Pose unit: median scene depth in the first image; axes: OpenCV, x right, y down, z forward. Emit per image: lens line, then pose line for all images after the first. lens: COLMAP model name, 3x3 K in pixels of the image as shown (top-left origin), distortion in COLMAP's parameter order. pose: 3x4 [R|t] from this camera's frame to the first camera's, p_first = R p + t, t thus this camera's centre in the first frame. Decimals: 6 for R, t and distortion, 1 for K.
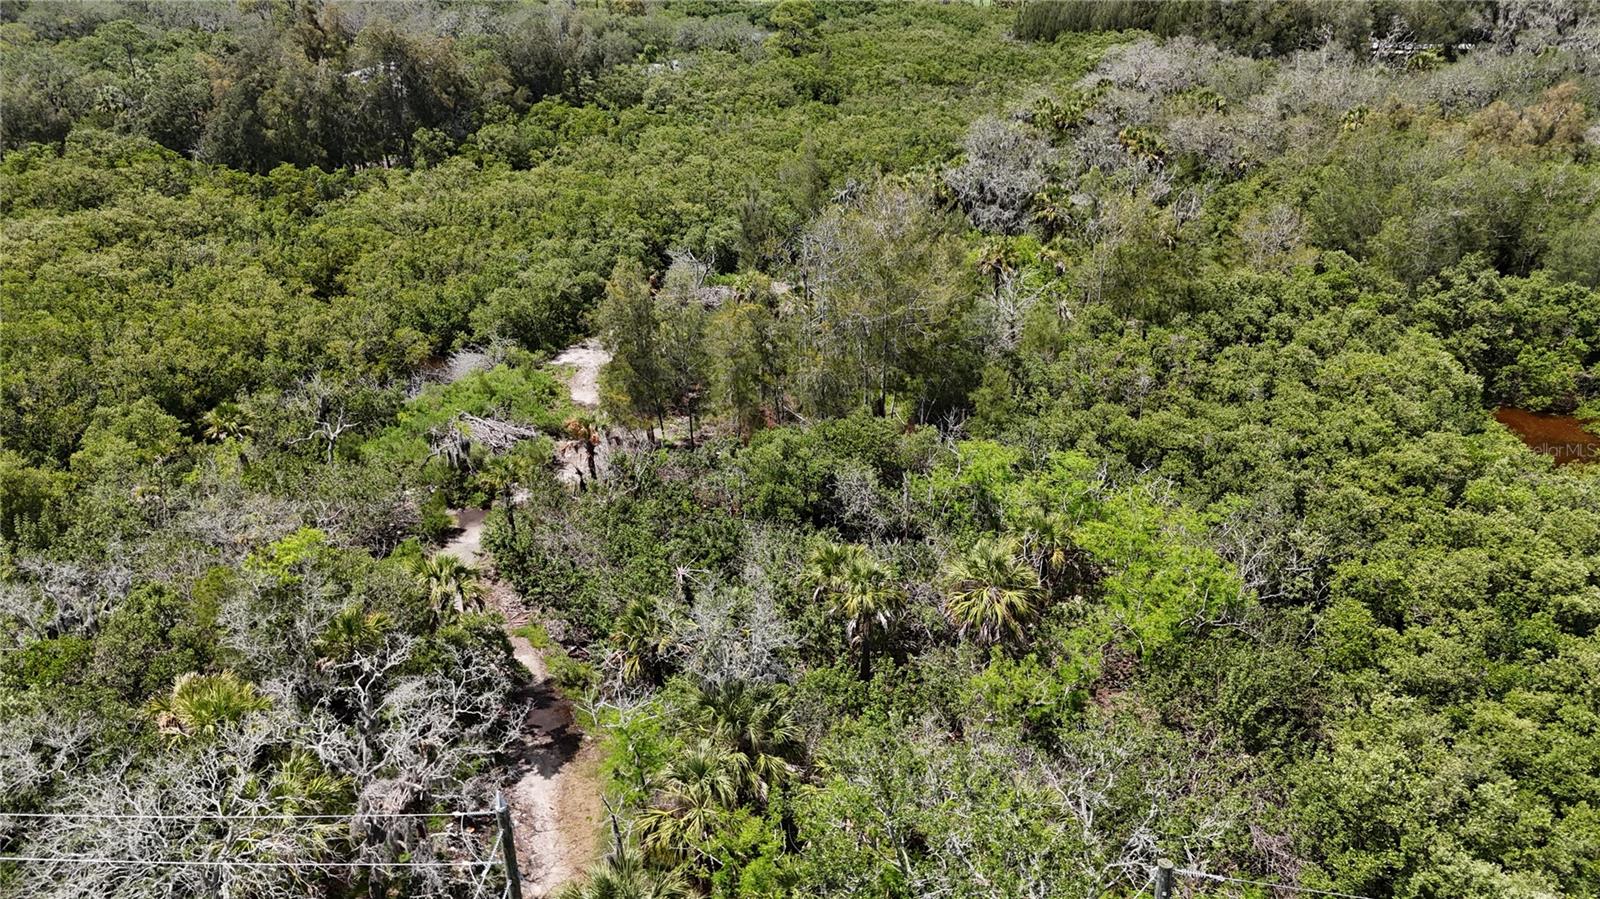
lens RADIAL K [[1126.5, 0, 800.0], [0, 1126.5, 449.5], [0, 0, 1]] dist [0.067735, -0.062733]
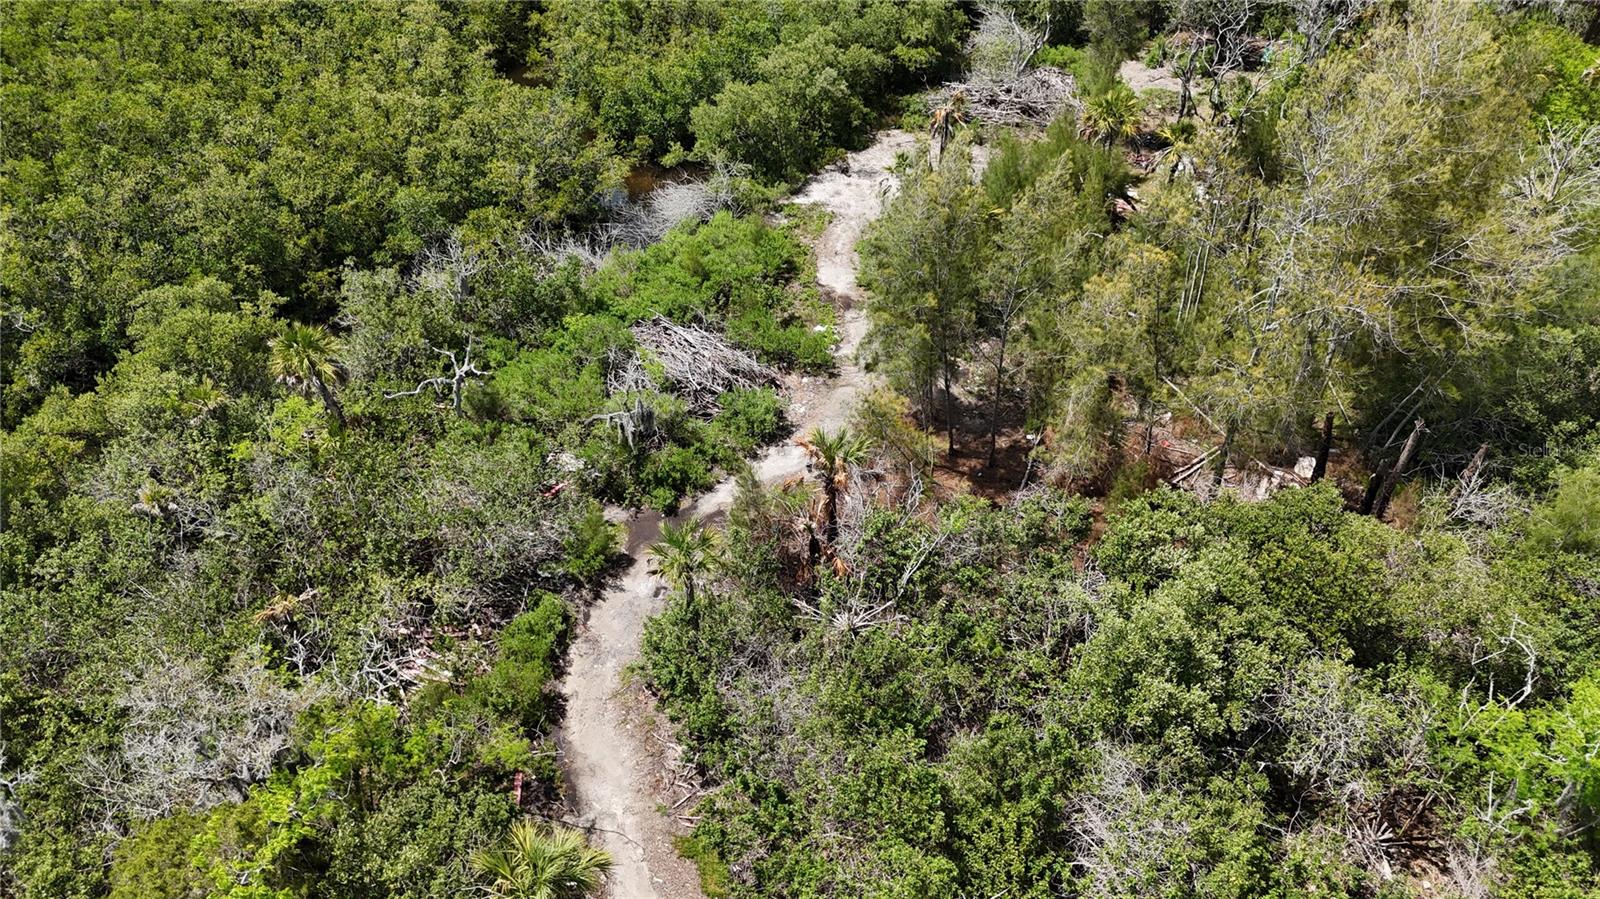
lens RADIAL K [[1126.5, 0, 800.0], [0, 1126.5, 449.5], [0, 0, 1]] dist [0.067735, -0.062733]
pose [[0.971708, 0.150190, -0.182284, -0.073487], [-0.093009, 0.952742, 0.289190, -0.143620], [0.217103, -0.264054, 0.939756, 0.332175]]
